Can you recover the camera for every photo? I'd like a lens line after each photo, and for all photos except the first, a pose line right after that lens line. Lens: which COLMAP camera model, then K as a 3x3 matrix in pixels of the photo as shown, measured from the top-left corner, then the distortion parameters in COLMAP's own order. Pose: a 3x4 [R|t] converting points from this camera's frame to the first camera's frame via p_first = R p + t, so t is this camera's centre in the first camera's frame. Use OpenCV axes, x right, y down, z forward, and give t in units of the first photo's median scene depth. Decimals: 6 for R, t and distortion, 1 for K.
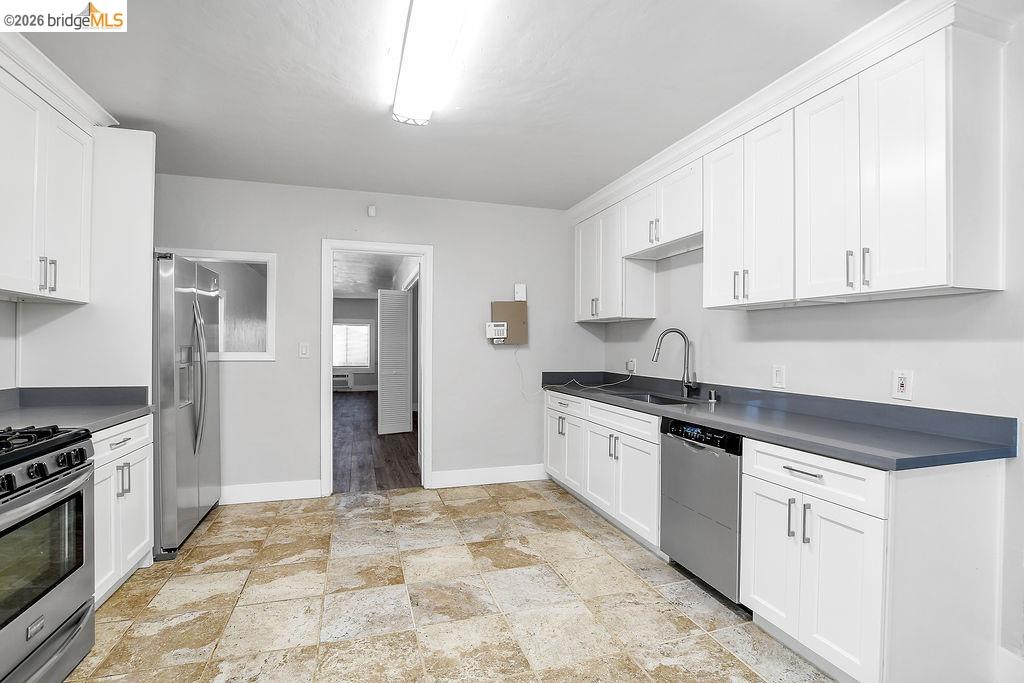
lens RADIAL K [[462.7, 0, 497.7], [0, 462.7, 343.7], [0, 0, 1]] dist [-0.028185, 0.002972]
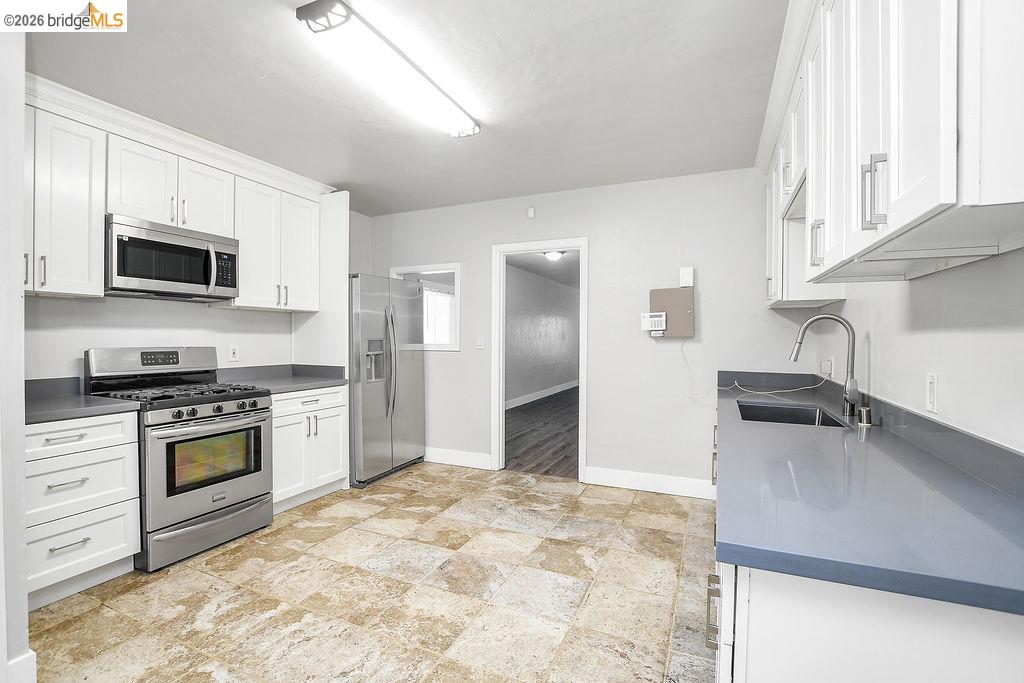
lens RADIAL K [[462.7, 0, 504.9], [0, 462.7, 343.0], [0, 0, 1]] dist [-0.028185, 0.002972]
pose [[0.752483, 0.006396, -0.658581, 0.517416], [0.002391, 0.999920, 0.012443, 0.001079], [0.658608, -0.010937, 0.752407, 0.196810]]
